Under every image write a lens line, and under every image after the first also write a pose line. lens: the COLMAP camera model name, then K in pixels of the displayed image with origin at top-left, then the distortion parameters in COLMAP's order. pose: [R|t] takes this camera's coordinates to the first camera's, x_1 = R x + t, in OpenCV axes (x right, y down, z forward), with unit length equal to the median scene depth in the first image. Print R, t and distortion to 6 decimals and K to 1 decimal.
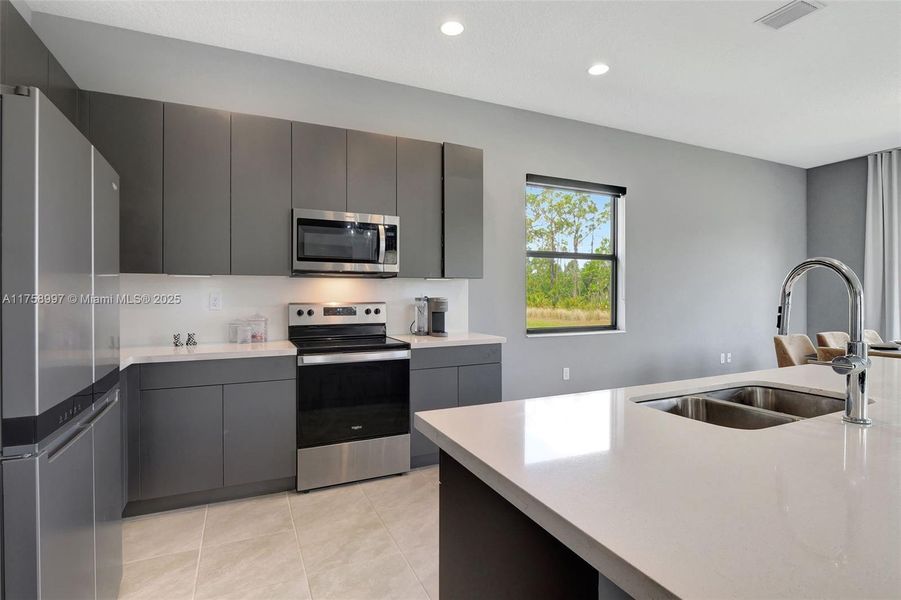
lens RADIAL K [[450.8, 0, 456.6], [0, 450.8, 296.7], [0, 0, 1]] dist [-0.011765, -0.000052]
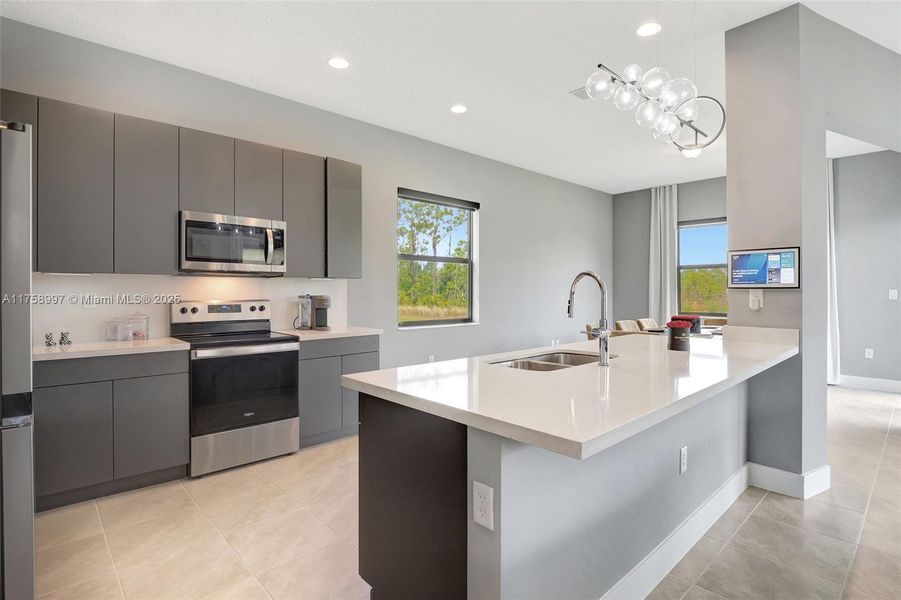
lens RADIAL K [[450.8, 0, 456.6], [0, 450.8, 296.7], [0, 0, 1]] dist [-0.011765, -0.000052]
pose [[0.952709, -0.003144, 0.303869, -0.064234], [0.001669, 0.999986, 0.005111, 0.000109], [-0.303880, -0.004362, 0.952700, -0.171658]]
